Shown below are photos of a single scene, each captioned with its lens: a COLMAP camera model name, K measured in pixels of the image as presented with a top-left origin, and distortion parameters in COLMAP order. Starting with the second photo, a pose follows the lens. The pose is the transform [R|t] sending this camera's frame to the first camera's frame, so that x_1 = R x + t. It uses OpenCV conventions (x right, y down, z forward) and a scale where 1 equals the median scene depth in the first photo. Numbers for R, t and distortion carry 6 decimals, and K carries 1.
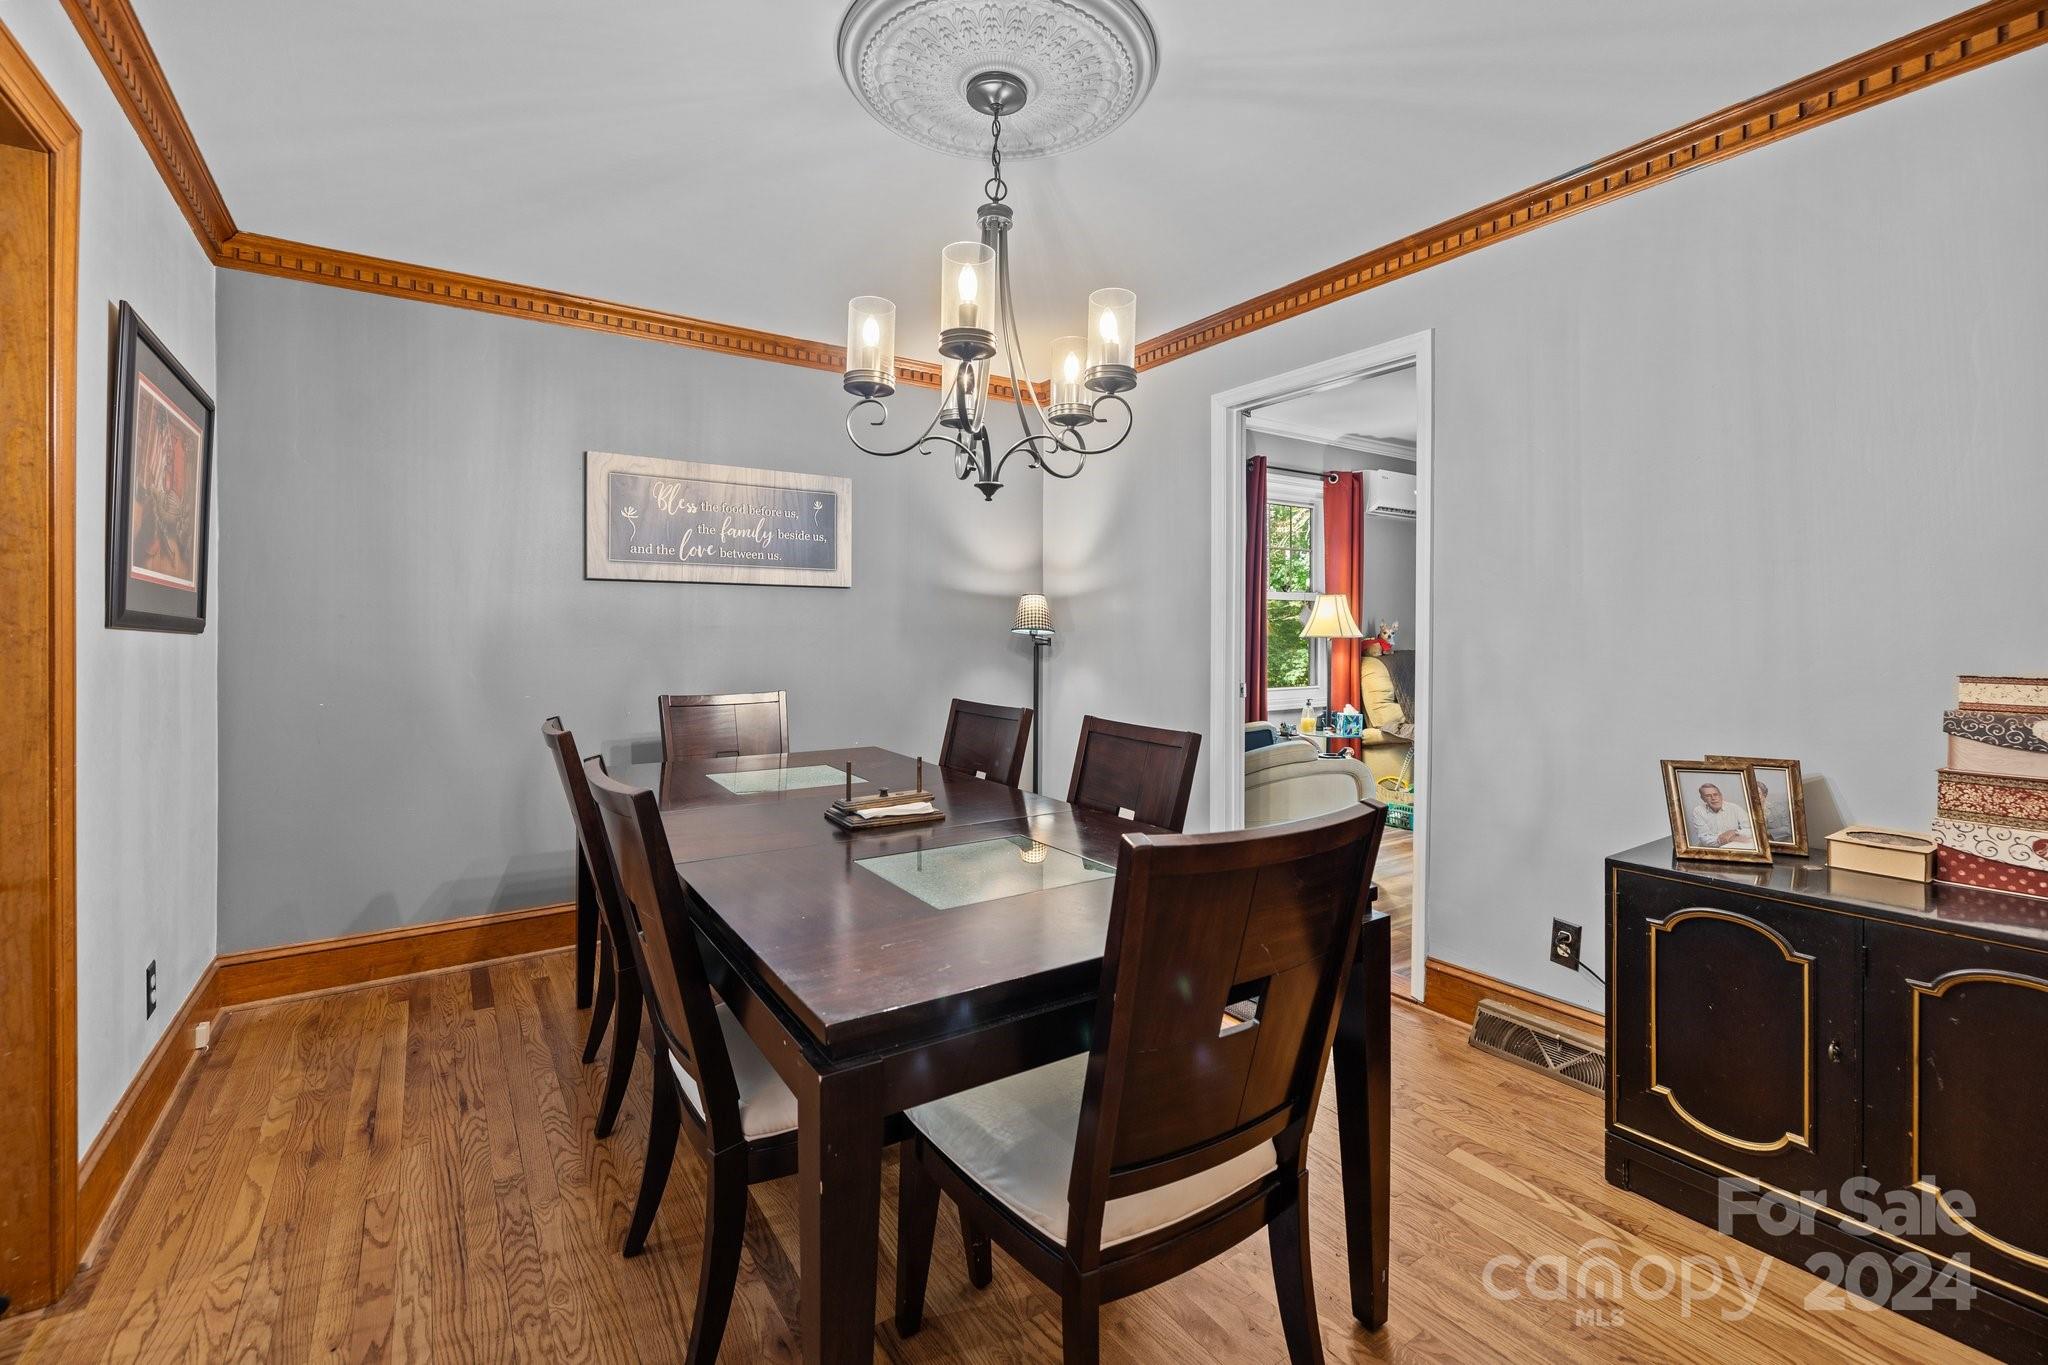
lens RADIAL K [[893.9, 0, 1023.5], [0, 893.9, 633.9], [0, 0, 1]] dist [0.001670, 0.000323]
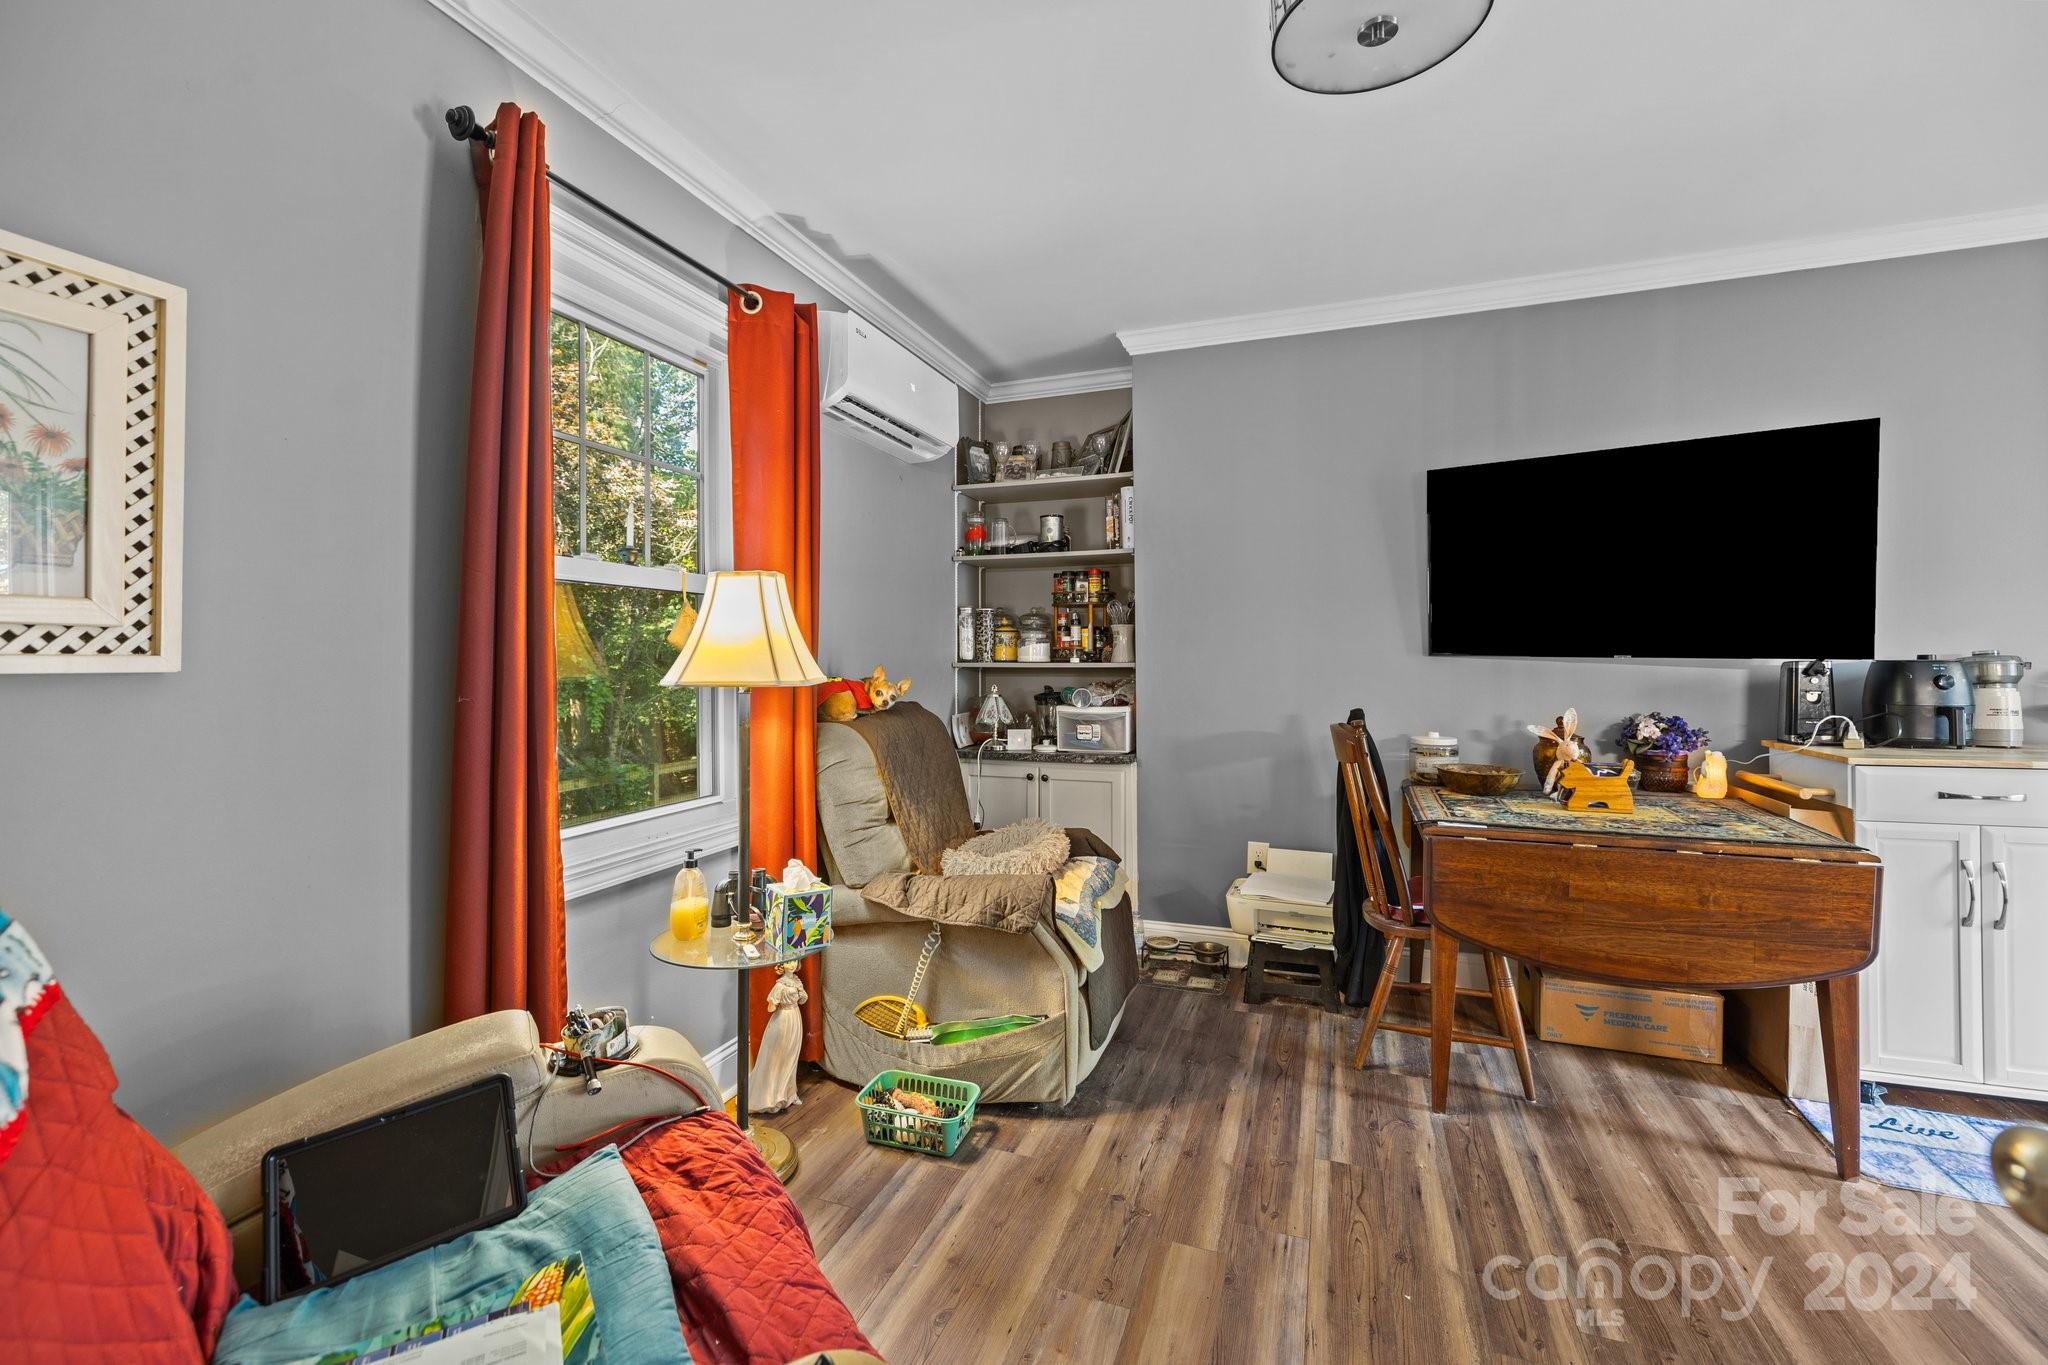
lens RADIAL K [[866.8, 0, 1011.0], [0, 866.8, 660.8], [0, 0, 1]] dist [-0.001532, 0.000007]
pose [[0.815354, -0.008469, 0.578901, 0.216880], [0.009233, 0.999956, 0.001625, -0.006324], [-0.578889, 0.004020, 0.815396, 0.619713]]
